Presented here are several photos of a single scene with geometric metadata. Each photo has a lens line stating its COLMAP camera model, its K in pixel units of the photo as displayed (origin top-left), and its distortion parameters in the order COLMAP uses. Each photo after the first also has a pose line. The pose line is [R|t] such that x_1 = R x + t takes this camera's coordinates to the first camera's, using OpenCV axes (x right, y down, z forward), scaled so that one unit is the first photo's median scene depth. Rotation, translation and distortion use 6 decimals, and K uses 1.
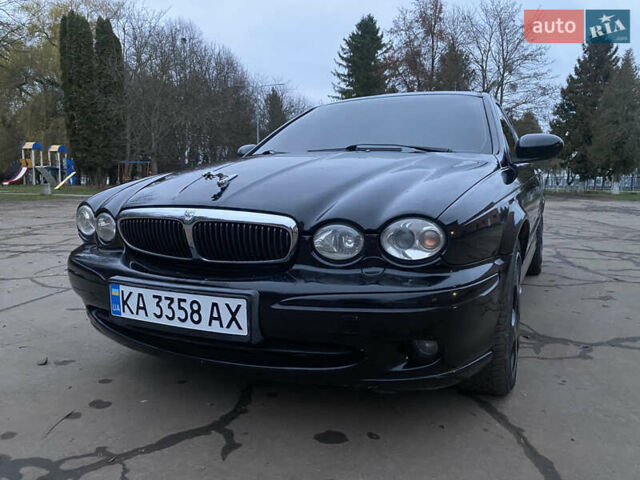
lens RADIAL K [[490.5, 0, 318.5], [0, 490.5, 226.5], [0, 0, 1]] dist [0.010162, -0.006802]
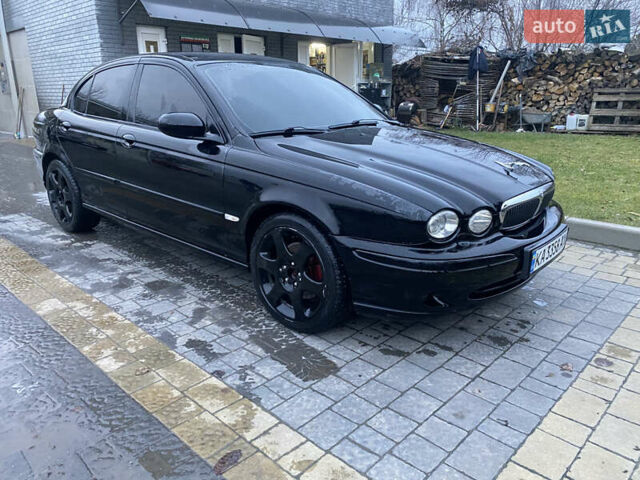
lens RADIAL K [[486.8, 0, 320.0], [0, 486.8, 240.0], [0, 0, 1]] dist [0.012240, -0.004113]
pose [[0.295159, -0.288578, 0.910826, -1.373740], [0.091258, 0.957454, 0.273778, -0.263823], [-0.951080, 0.002312, 0.308936, 0.840019]]
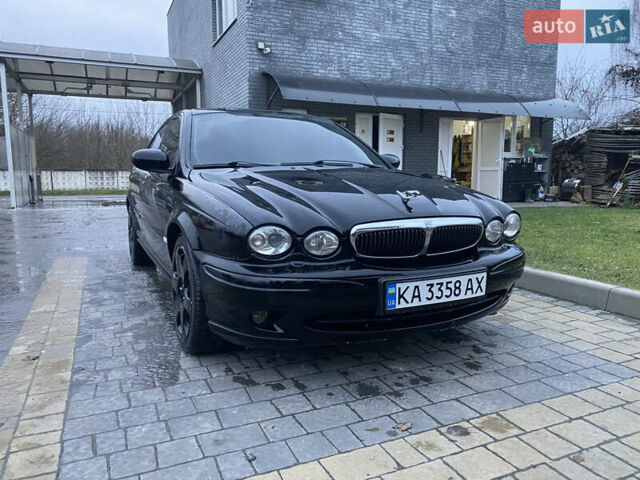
lens RADIAL K [[486.8, 0, 320.0], [0, 486.8, 240.0], [0, 0, 1]] dist [0.012240, -0.004113]
pose [[0.630821, -0.110255, 0.768055, -1.064120], [0.076128, 0.993872, 0.080146, -0.077170], [-0.772185, 0.007913, 0.635349, 0.258022]]
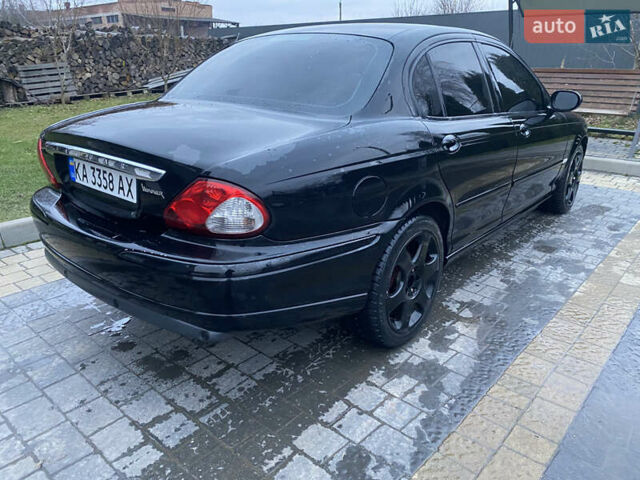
lens RADIAL K [[486.8, 0, 320.0], [0, 486.8, 240.0], [0, 0, 1]] dist [0.012240, -0.004113]
pose [[-0.967117, -0.098455, 0.234502, 0.110683], [0.009671, 0.907130, 0.420740, -0.499248], [-0.254147, 0.409173, -0.876348, 3.342897]]
